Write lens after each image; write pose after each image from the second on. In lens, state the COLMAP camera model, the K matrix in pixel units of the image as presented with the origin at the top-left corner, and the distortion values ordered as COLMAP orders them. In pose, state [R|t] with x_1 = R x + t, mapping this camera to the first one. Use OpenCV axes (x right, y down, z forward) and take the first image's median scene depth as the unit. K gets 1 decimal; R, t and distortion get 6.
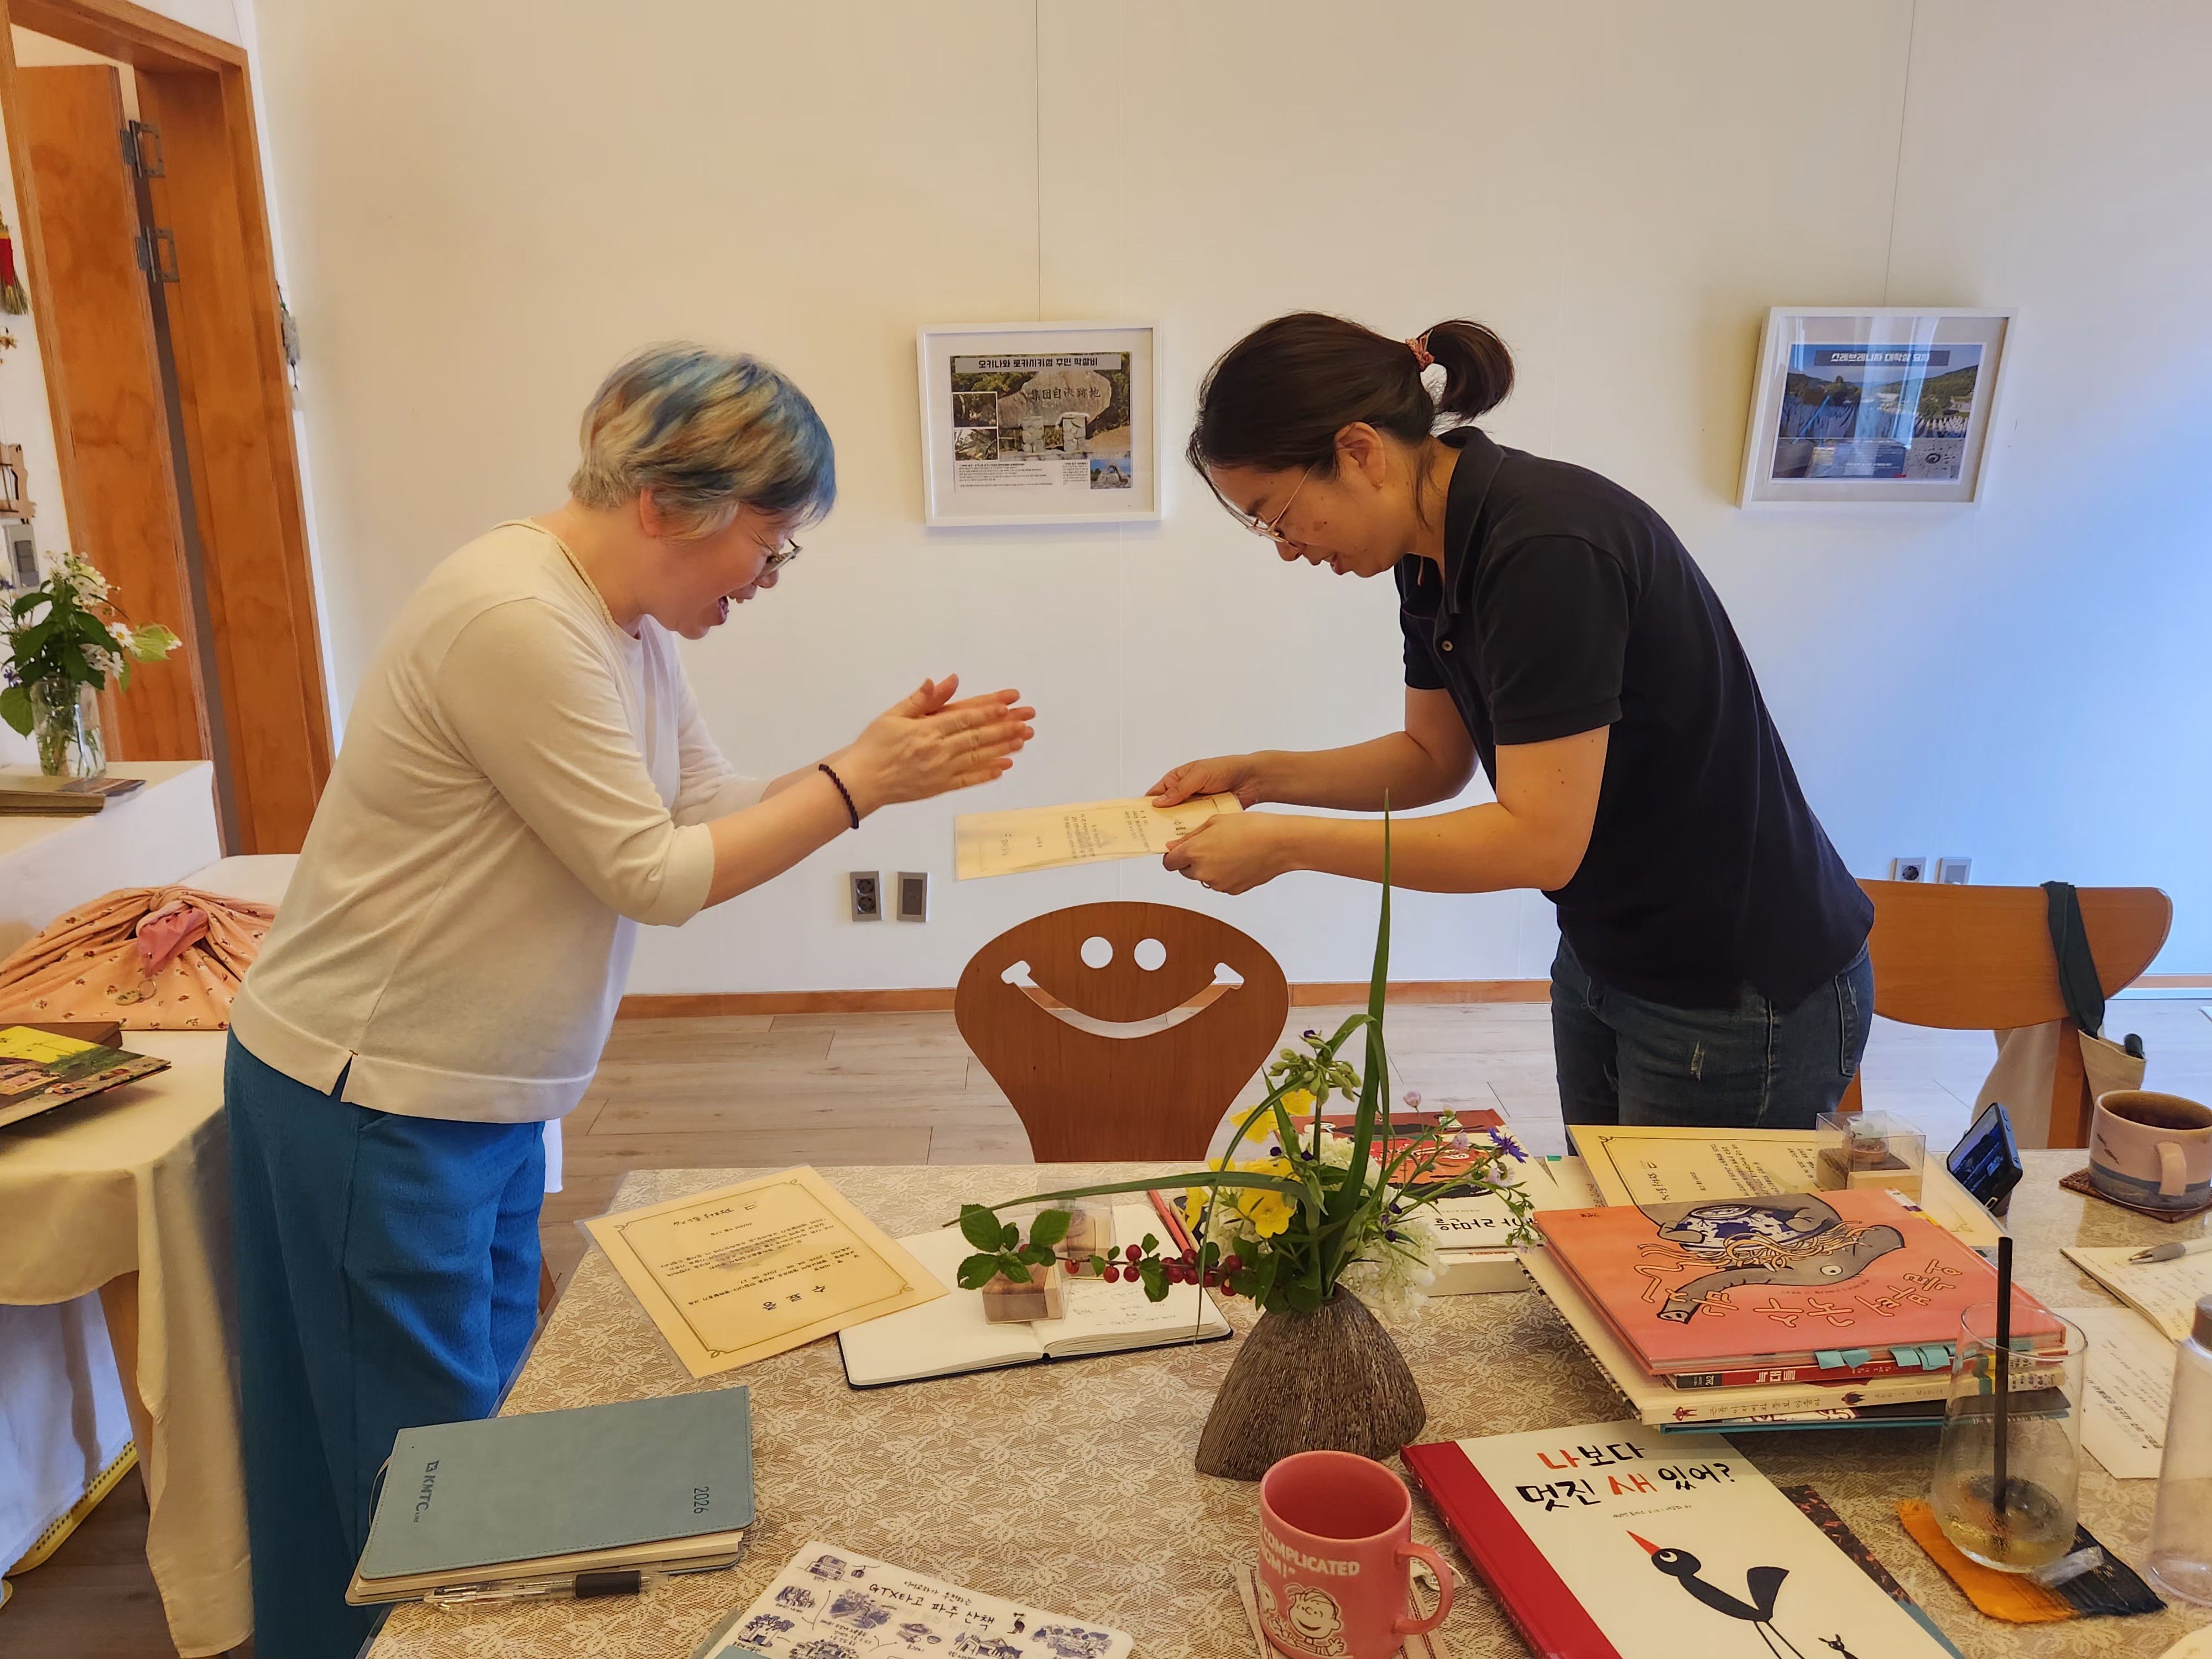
lens RADIAL K [[1700.2, 0, 1075.4], [0, 1700.2, 839.1], [0, 0, 1]] dist [0.084244, -0.084962]
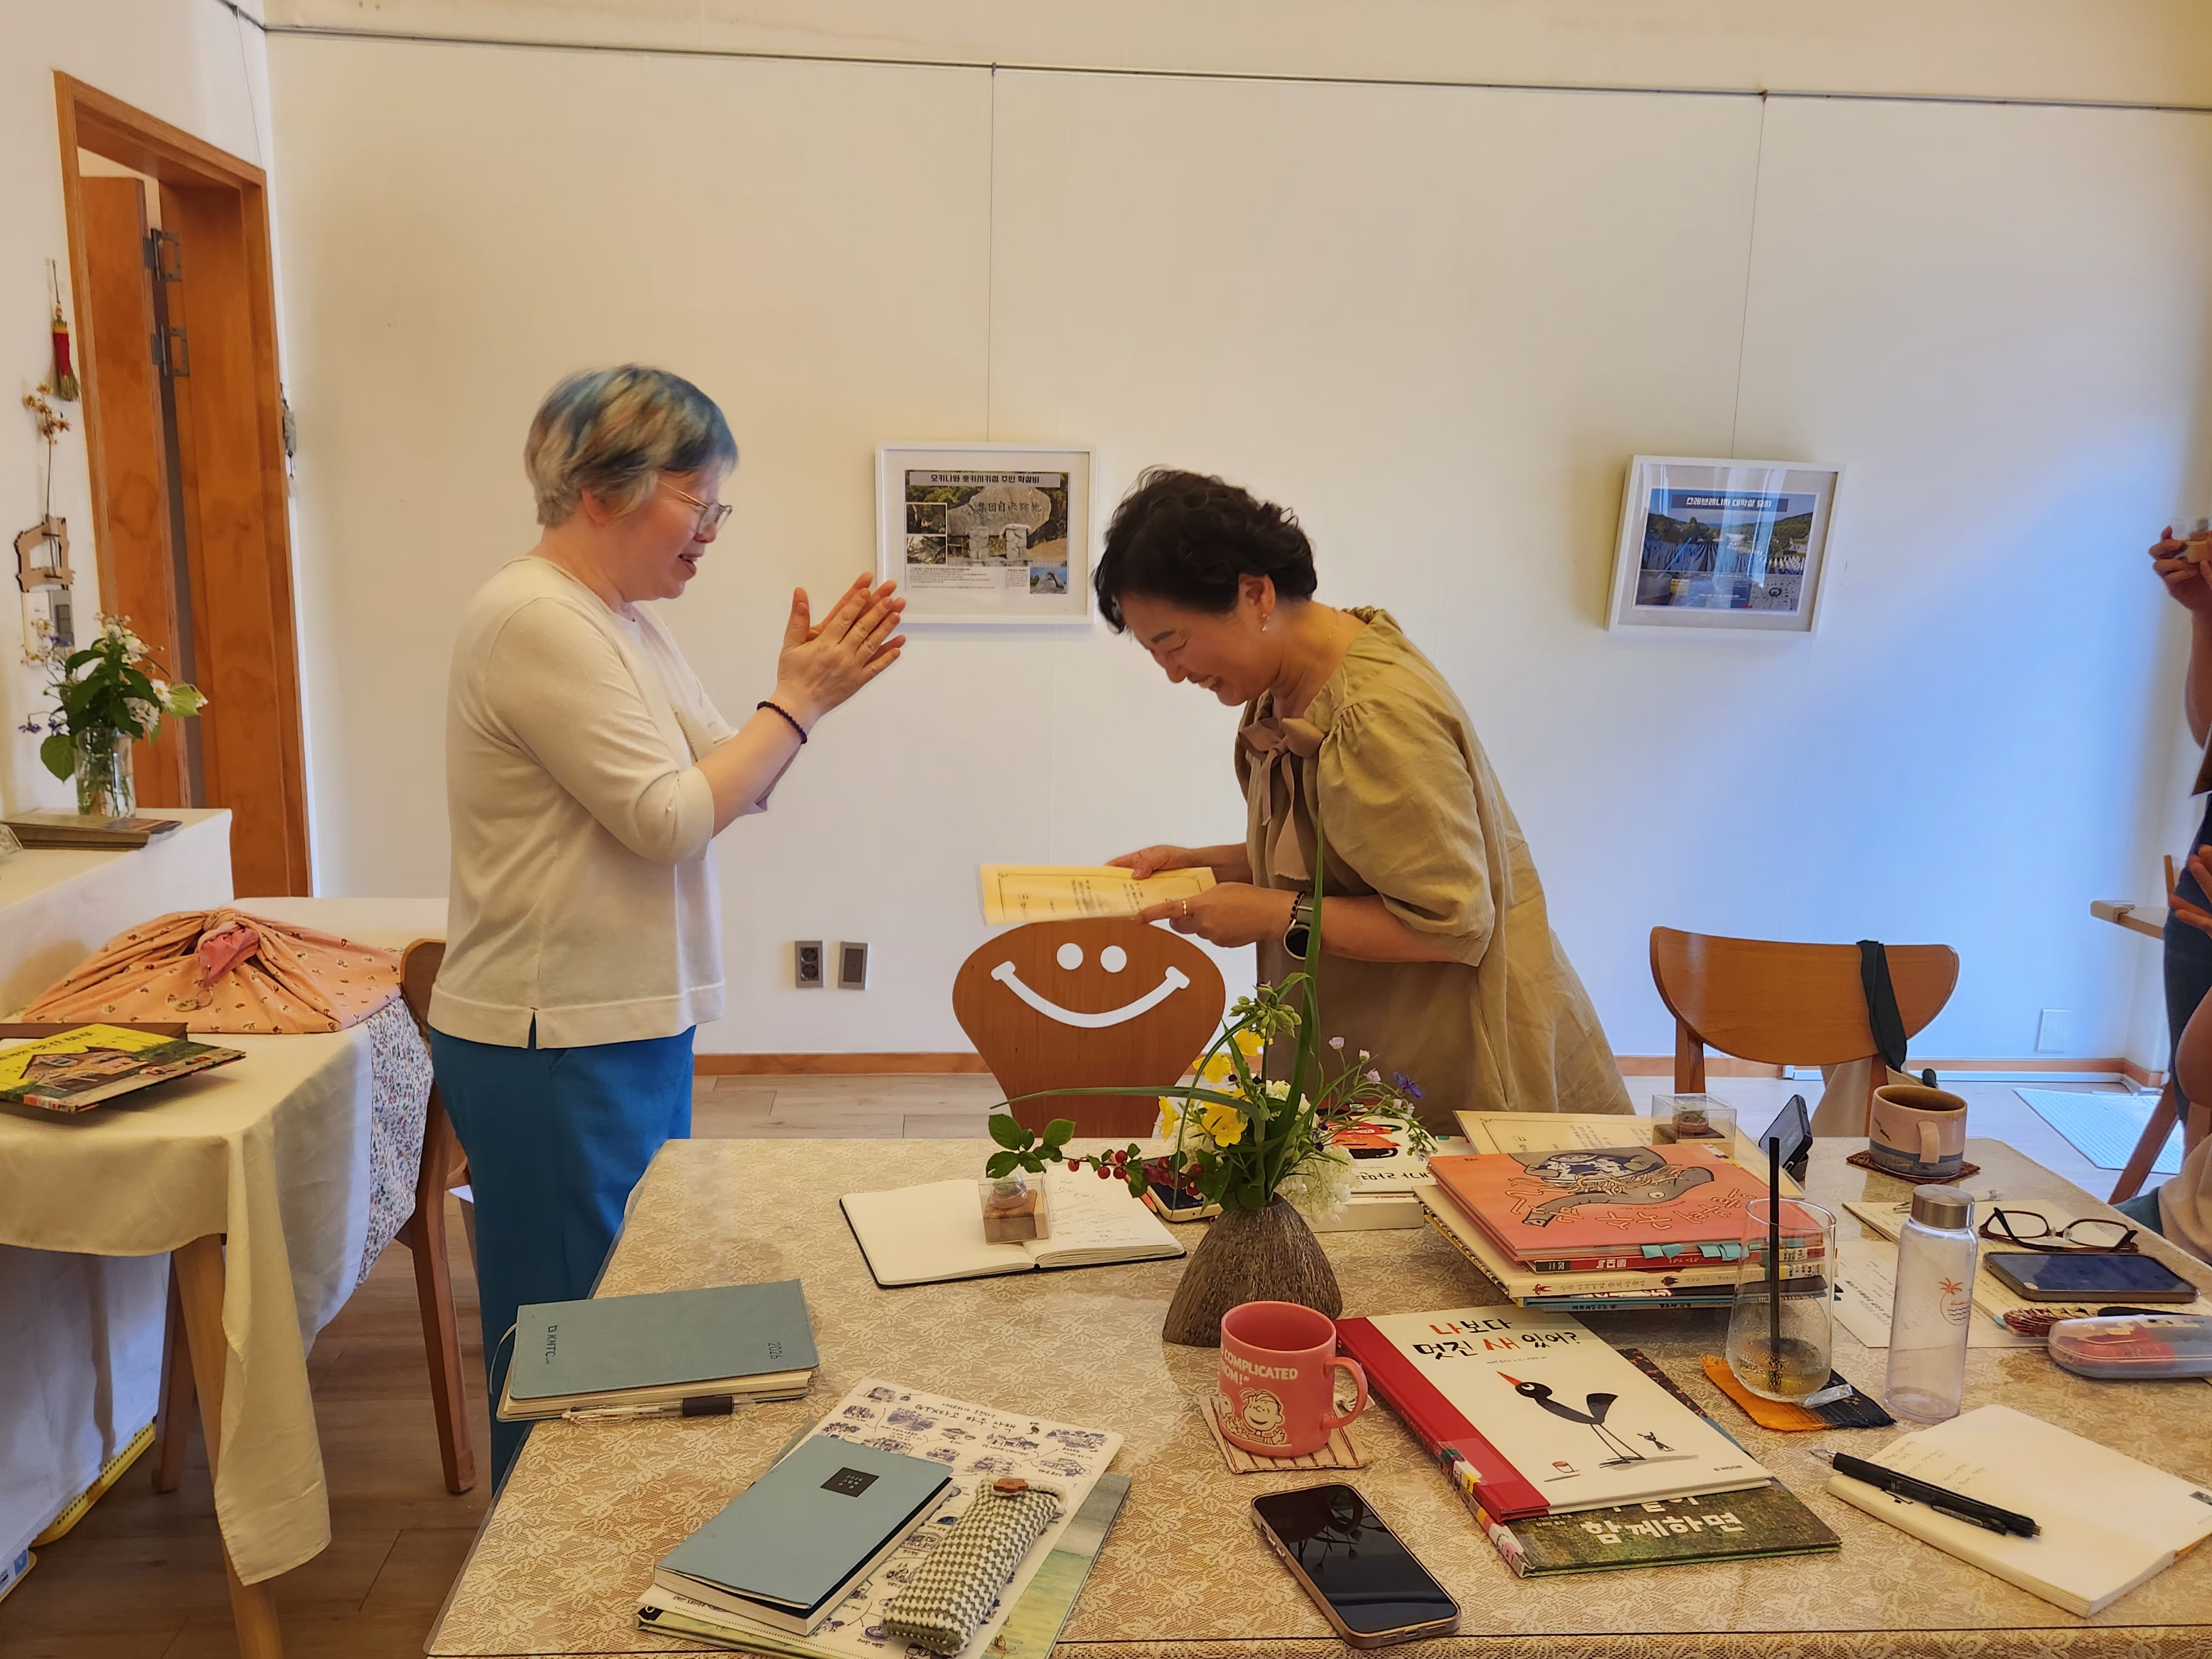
lens RADIAL K [[1700.2, 0, 1075.4], [0, 1700.2, 839.1], [0, 0, 1]] dist [0.084244, -0.084962]
pose [[0.997963, 0.023711, 0.059225, -0.039720], [-0.019687, 0.997517, -0.067619, 0.044482], [-0.060681, 0.066316, 0.995952, -0.140493]]
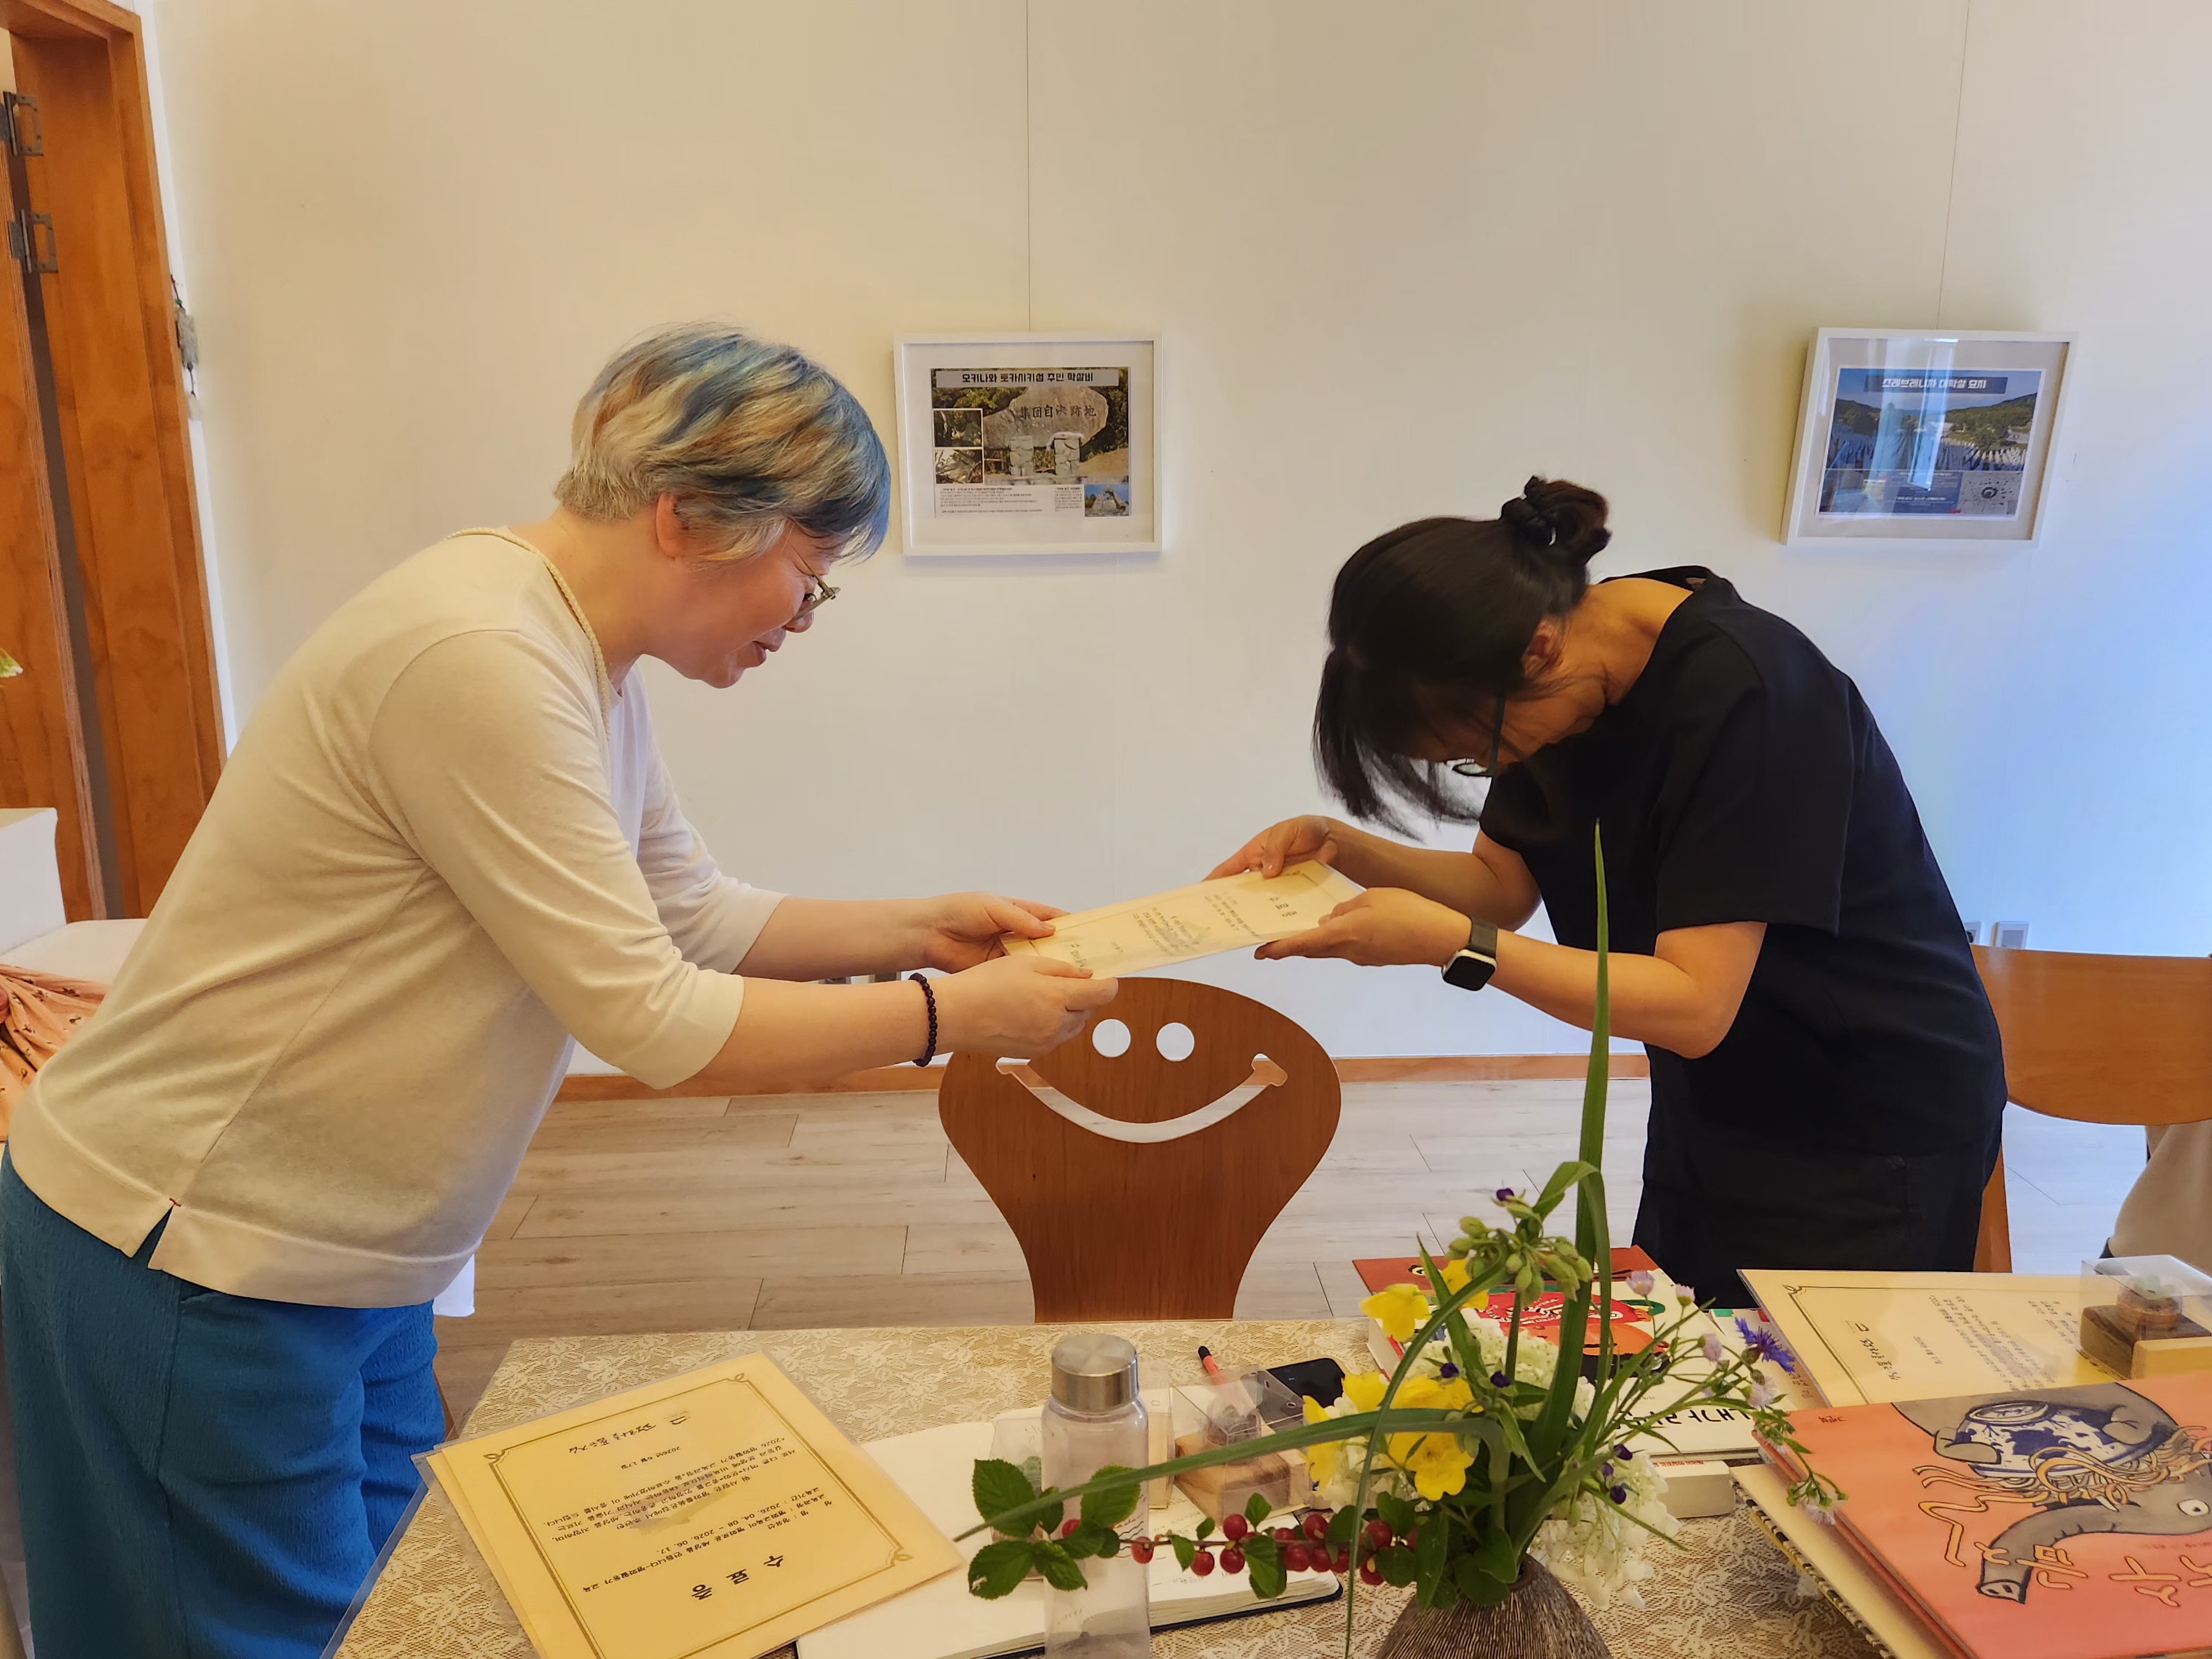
lens RADIAL K [[1702.6, 0, 1114.4], [0, 1702.6, 851.5], [0, 0, 1]] dist [0.082456, -0.078887]
pose [[0.999225, 0.001525, 0.039324, -0.018889], [-0.000379, 0.999576, -0.029126, 0.000438], [-0.039352, 0.029089, 0.998802, 0.160547]]
